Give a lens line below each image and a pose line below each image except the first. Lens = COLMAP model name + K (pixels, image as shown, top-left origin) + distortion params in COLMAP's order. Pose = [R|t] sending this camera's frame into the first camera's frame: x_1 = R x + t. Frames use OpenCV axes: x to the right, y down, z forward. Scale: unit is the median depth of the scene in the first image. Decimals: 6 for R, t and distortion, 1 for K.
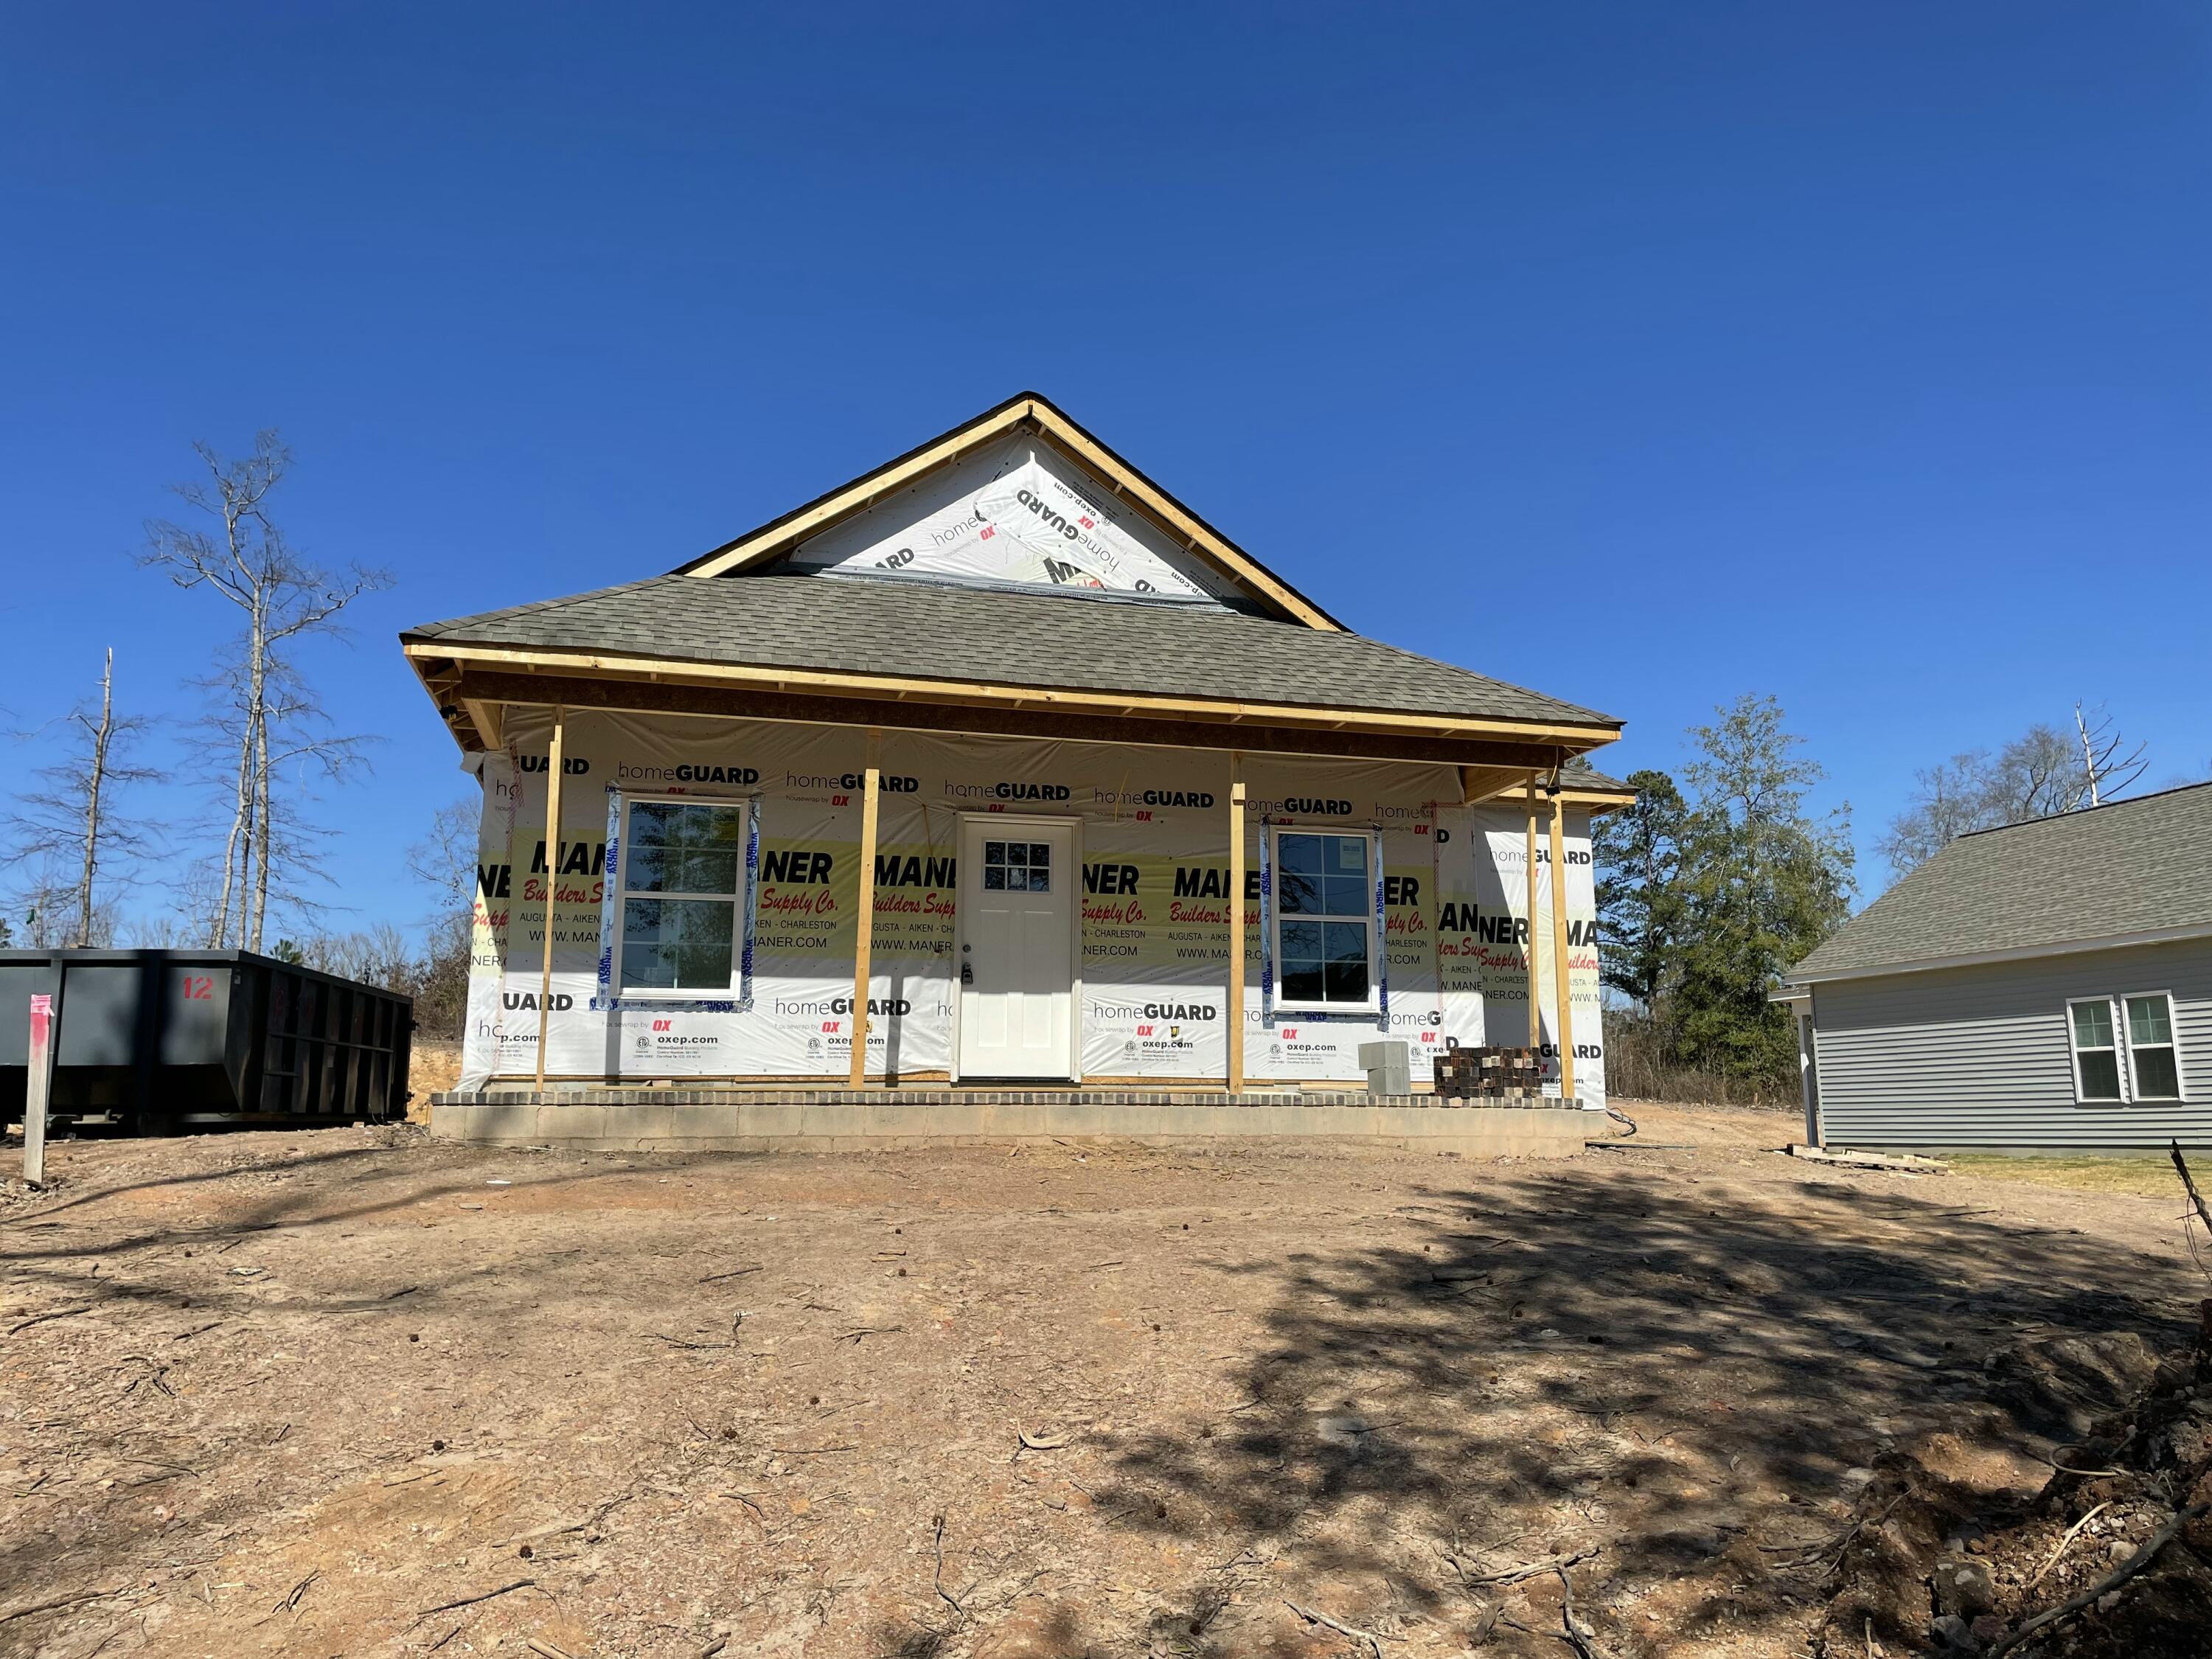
lens RADIAL K [[1673.2, 0, 1130.8], [0, 1673.2, 815.3], [0, 0, 1]] dist [0.066278, -0.041861]
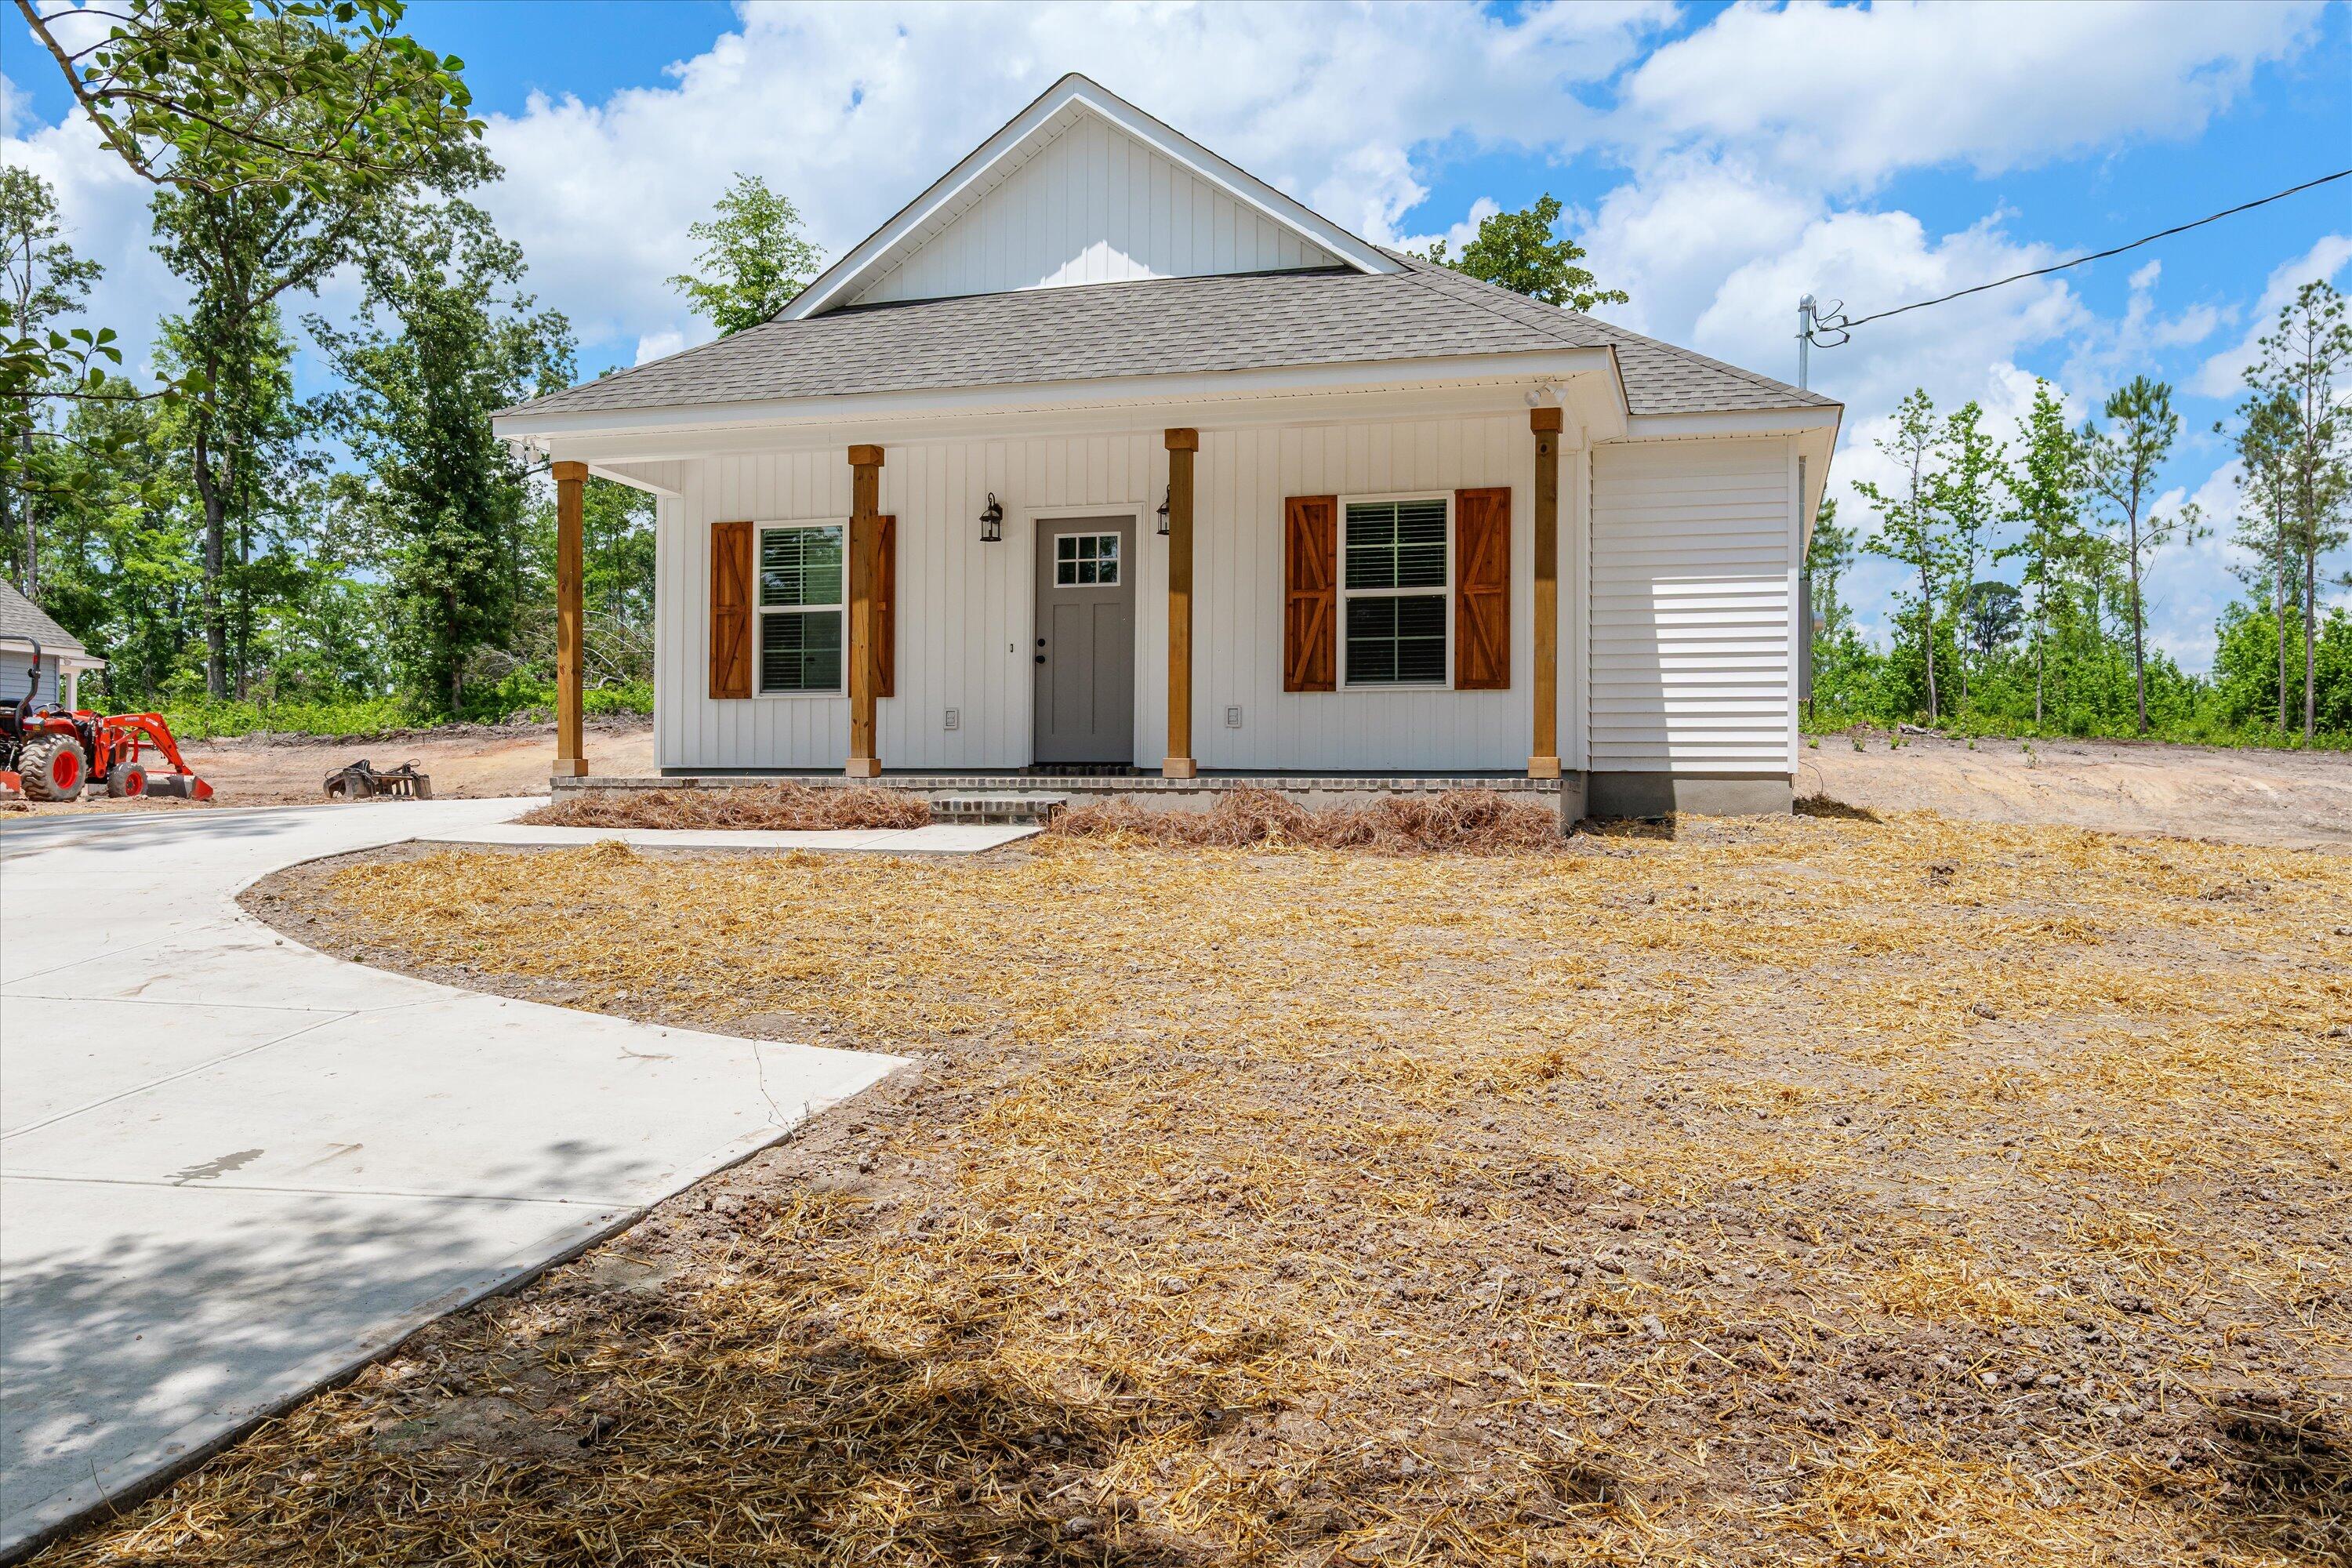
lens RADIAL K [[1818.1, 0, 1186.6], [0, 1818.1, 786.3], [0, 0, 1]] dist [-0.005393, 0.019960]
pose [[0.848039, -0.000528, -0.529933, 0.289278], [0.092022, 0.984954, 0.146278, 0.005055], [0.521883, -0.172815, 0.835328, 0.038047]]
